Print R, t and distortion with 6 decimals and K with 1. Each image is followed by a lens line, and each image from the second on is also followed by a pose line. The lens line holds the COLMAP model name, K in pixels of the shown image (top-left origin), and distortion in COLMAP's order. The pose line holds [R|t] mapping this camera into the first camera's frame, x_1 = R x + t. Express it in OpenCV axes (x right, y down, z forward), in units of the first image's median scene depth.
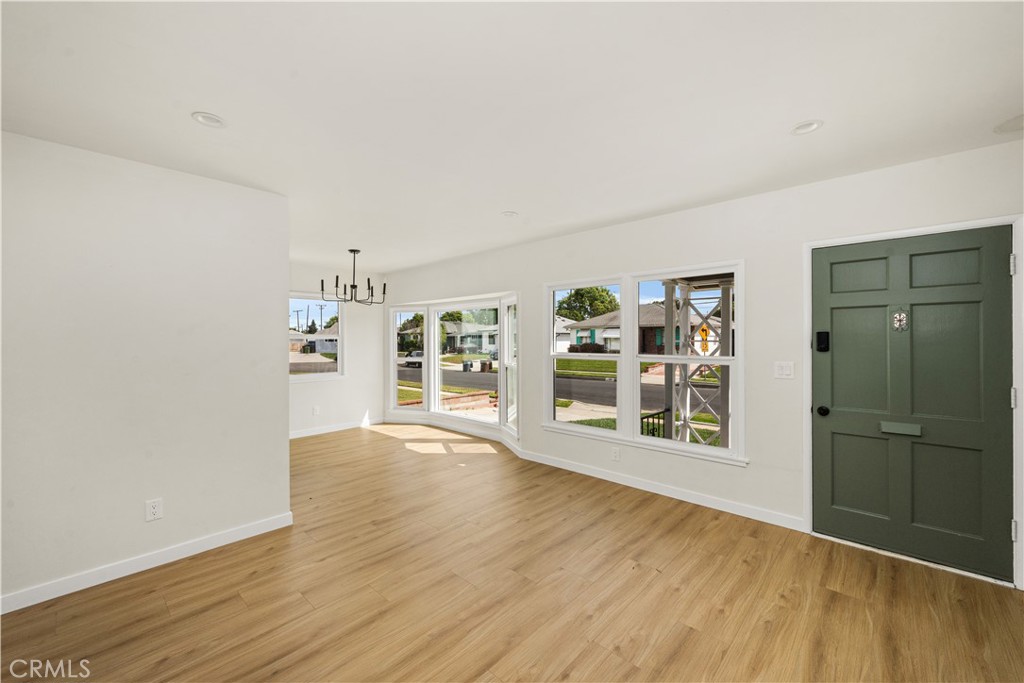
lens RADIAL K [[418.1, 0, 516.0], [0, 418.1, 330.6], [0, 0, 1]] dist [0.000763, -0.000160]
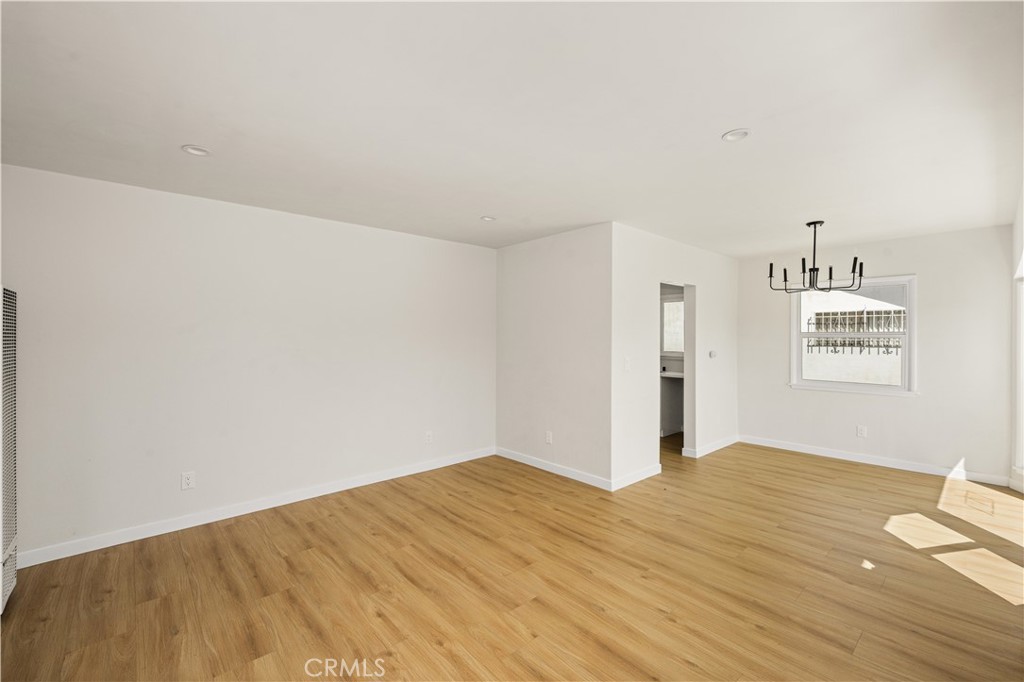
lens RADIAL K [[436.0, 0, 509.2], [0, 436.0, 336.3], [0, 0, 1]] dist [0.001958, 0.000392]
pose [[-0.117313, 0.002960, -0.993091, 0.591786], [0.016590, 0.999862, 0.001021, 0.006529], [0.992956, -0.016355, -0.117346, 0.679981]]
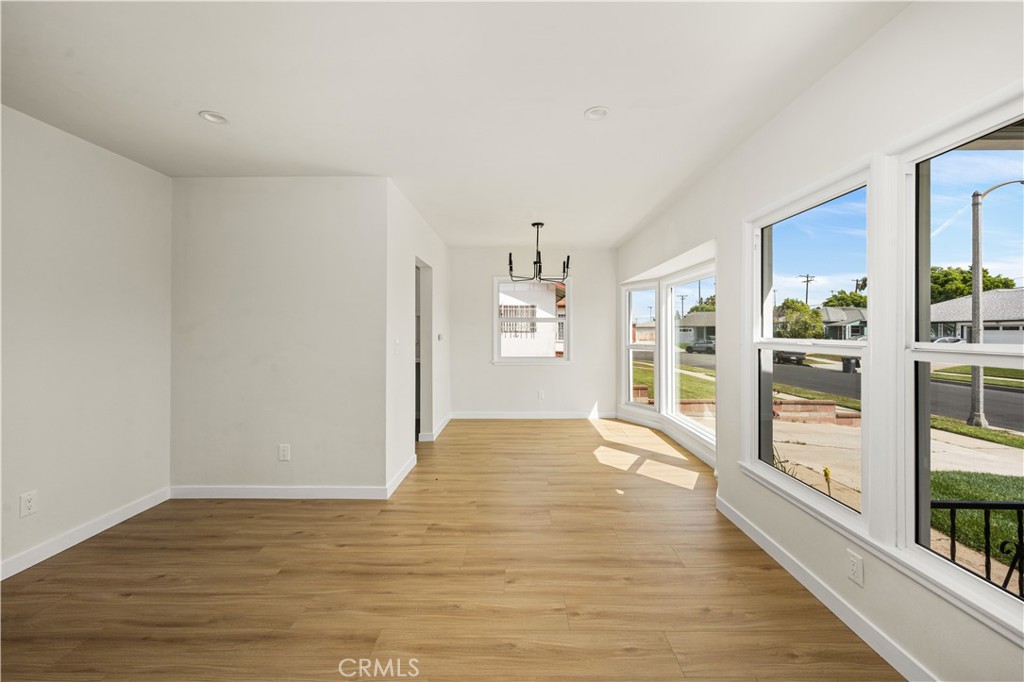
lens RADIAL K [[418.1, 0, 516.0], [0, 418.1, 330.1], [0, 0, 1]] dist [0.000763, -0.000160]
pose [[0.662606, 0.004306, -0.748956, 0.336842], [0.010879, 0.999823, 0.015374, 0.033117], [0.748889, -0.018335, 0.662441, 0.450422]]
